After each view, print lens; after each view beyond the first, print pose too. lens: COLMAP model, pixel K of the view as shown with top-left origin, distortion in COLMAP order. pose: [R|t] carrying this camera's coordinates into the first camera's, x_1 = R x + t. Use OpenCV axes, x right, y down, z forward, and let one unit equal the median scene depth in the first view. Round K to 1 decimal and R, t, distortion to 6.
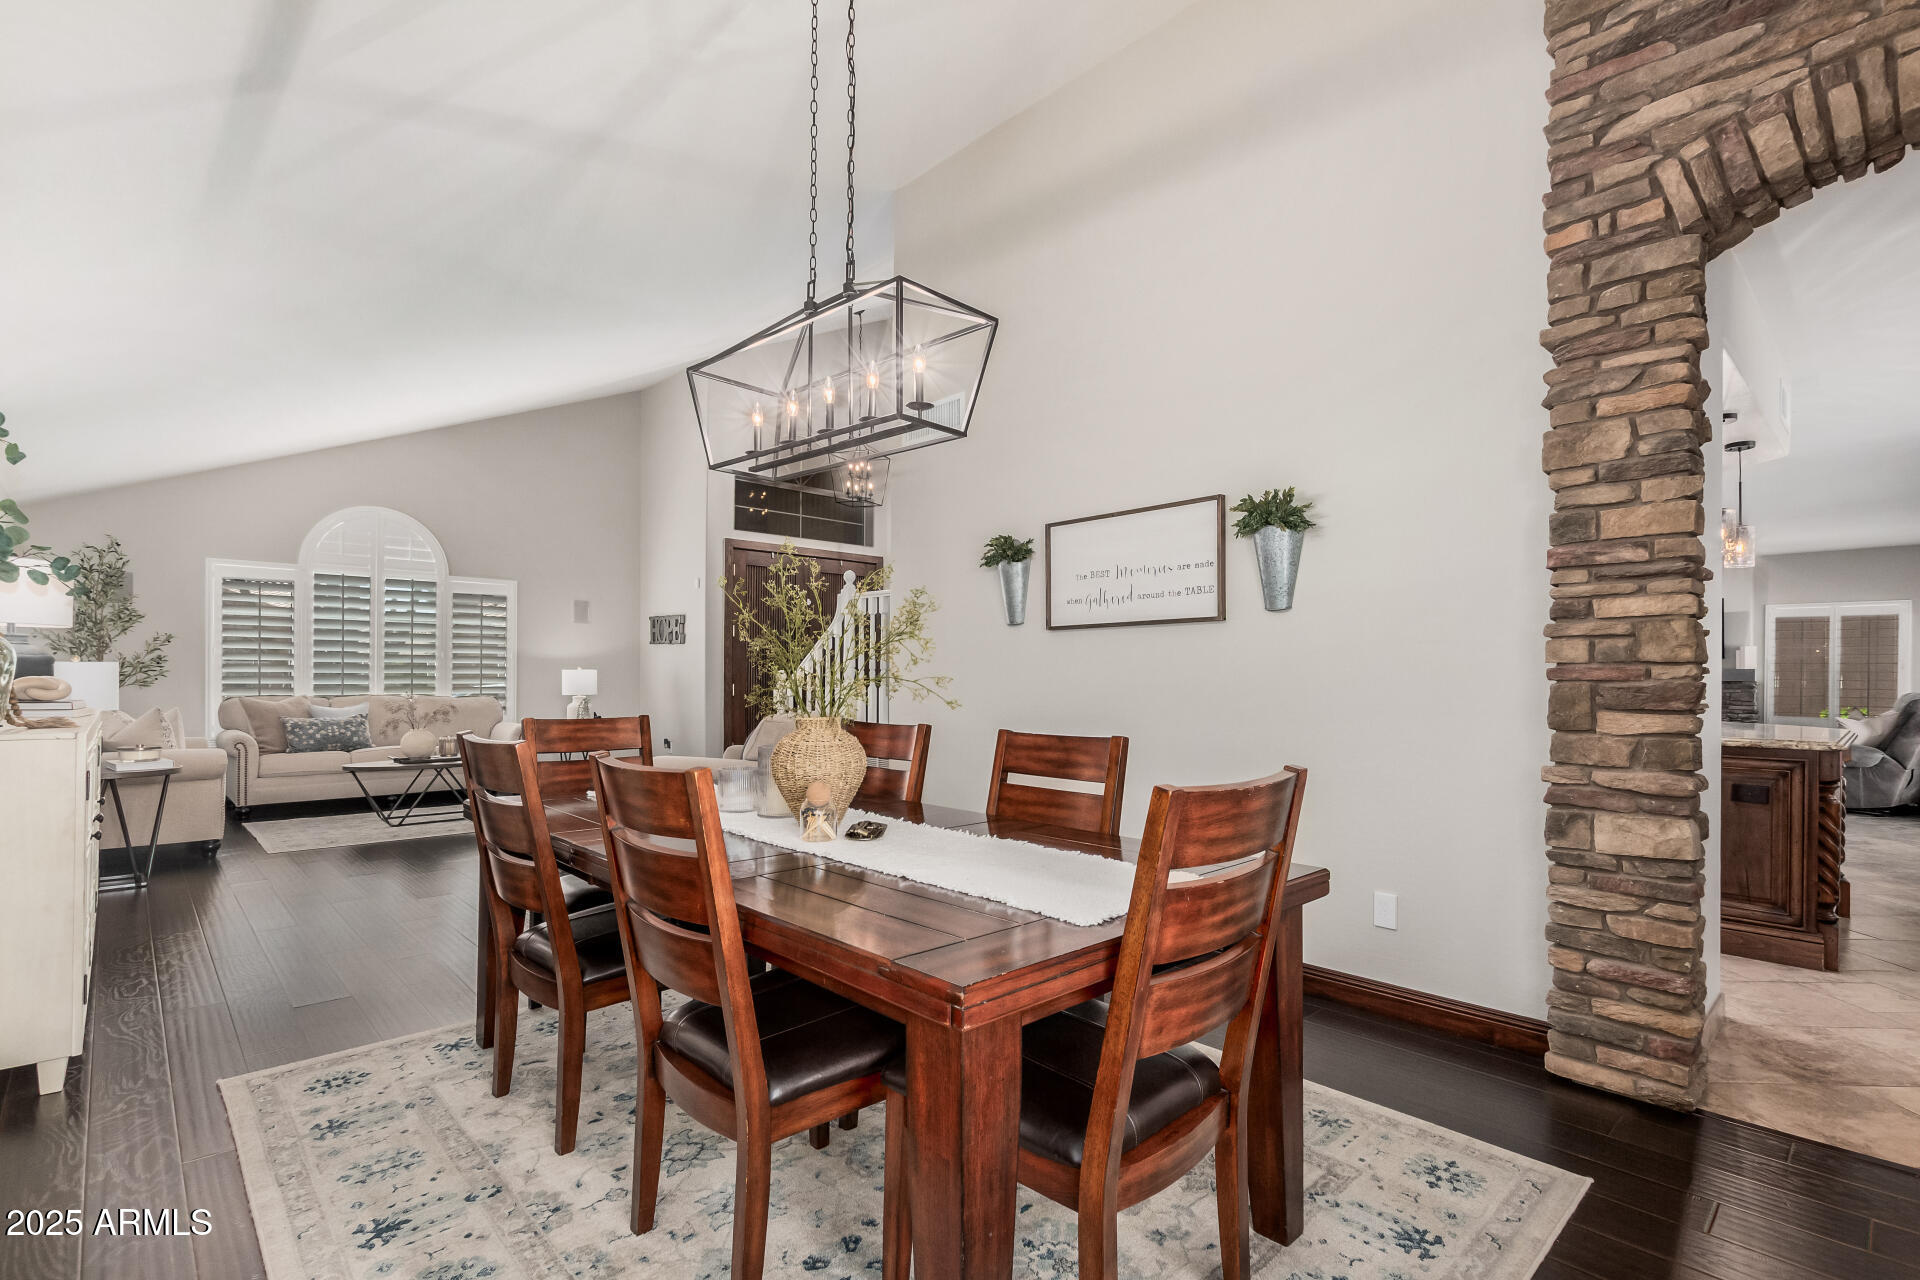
lens RADIAL K [[890.6, 0, 962.5], [0, 890.6, 684.9], [0, 0, 1]] dist [-0.003400, -0.001306]
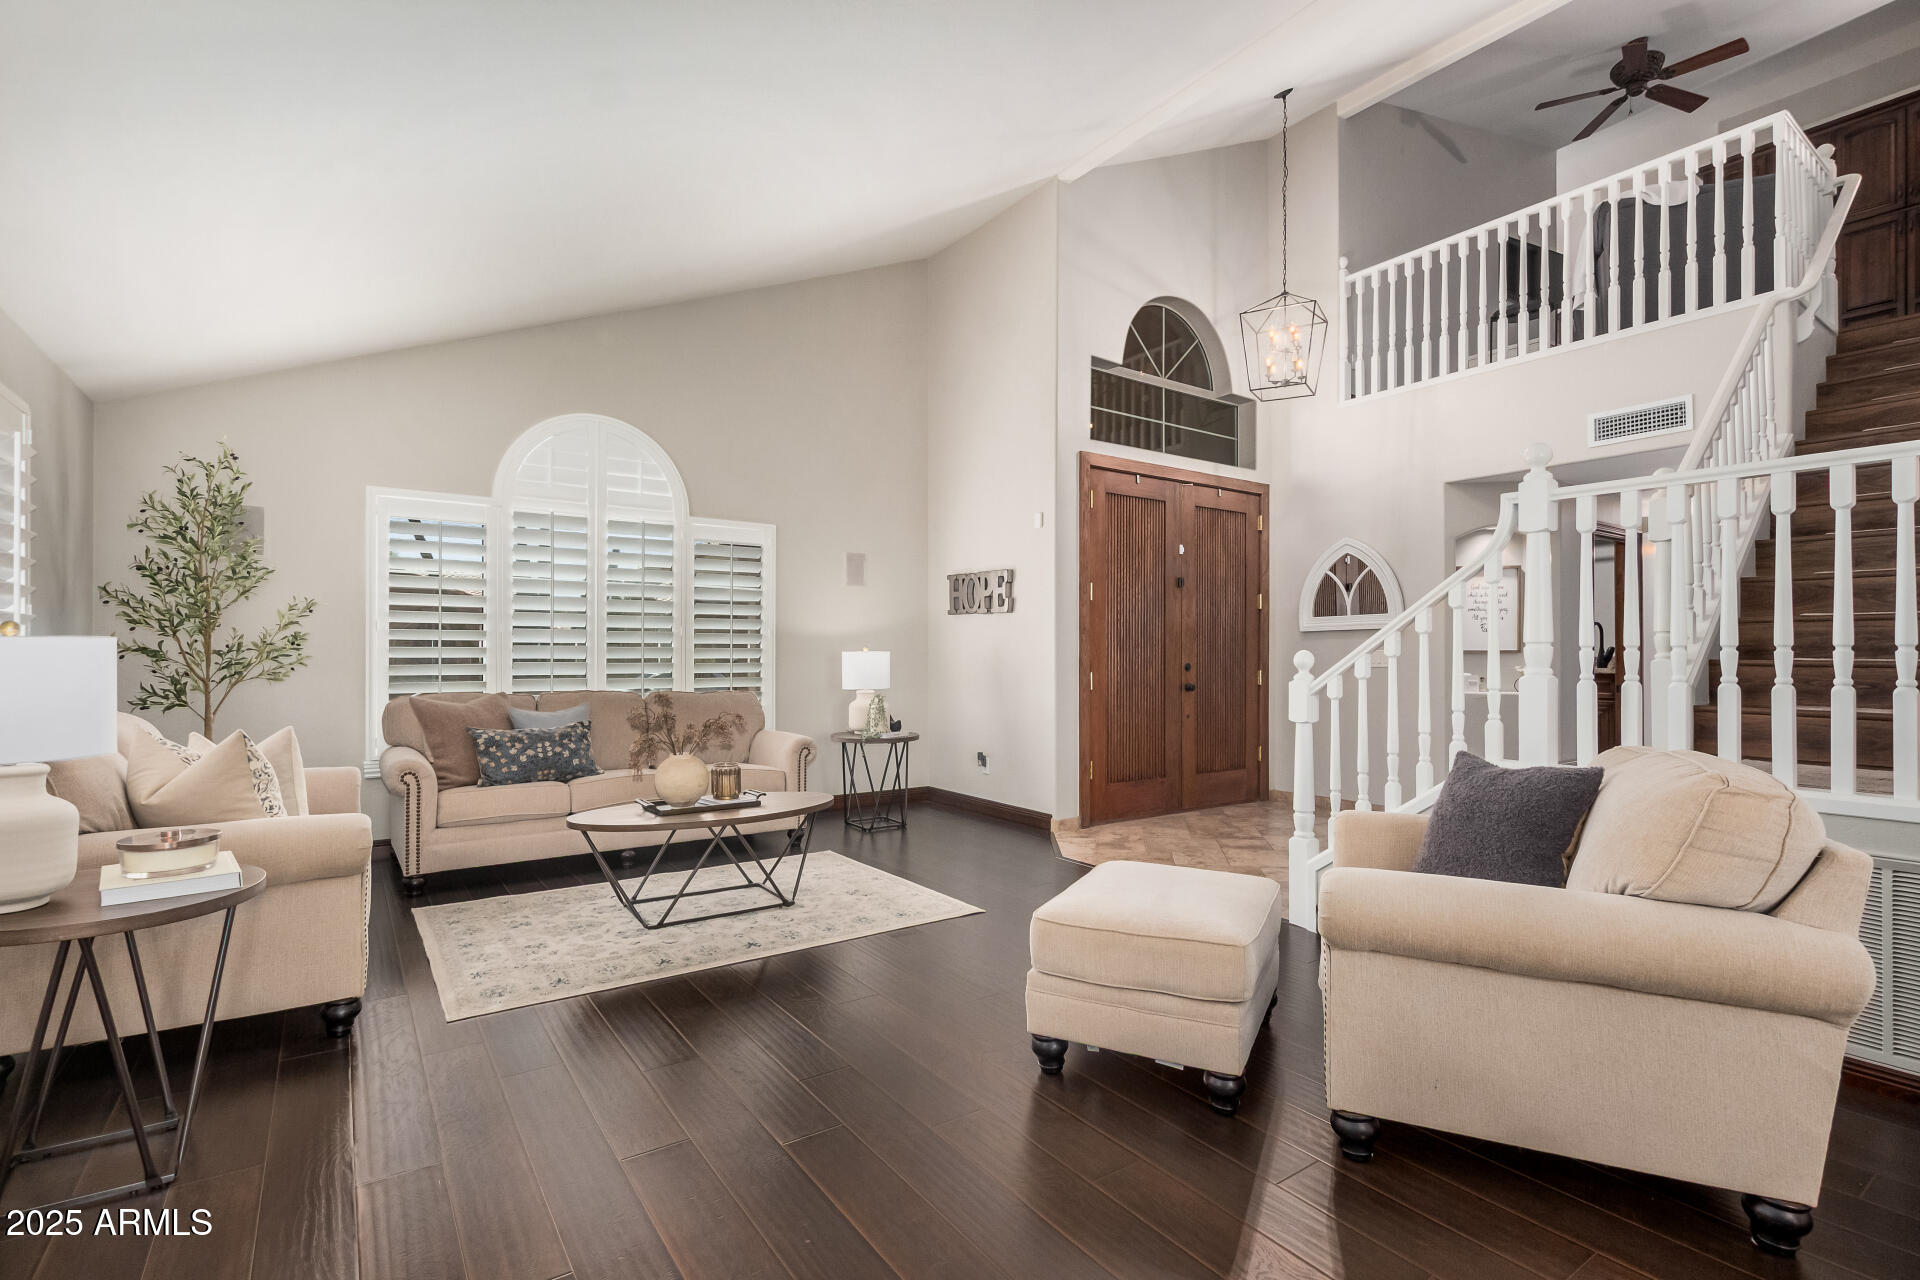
lens RADIAL K [[890.3, 0, 954.6], [0, 890.3, 661.4], [0, 0, 1]] dist [0.001823, -0.000596]
pose [[0.988322, -0.003392, -0.152341, -0.298724], [0.002763, 0.999987, -0.004341, -0.007281], [0.152354, 0.003870, 0.988318, 0.386160]]
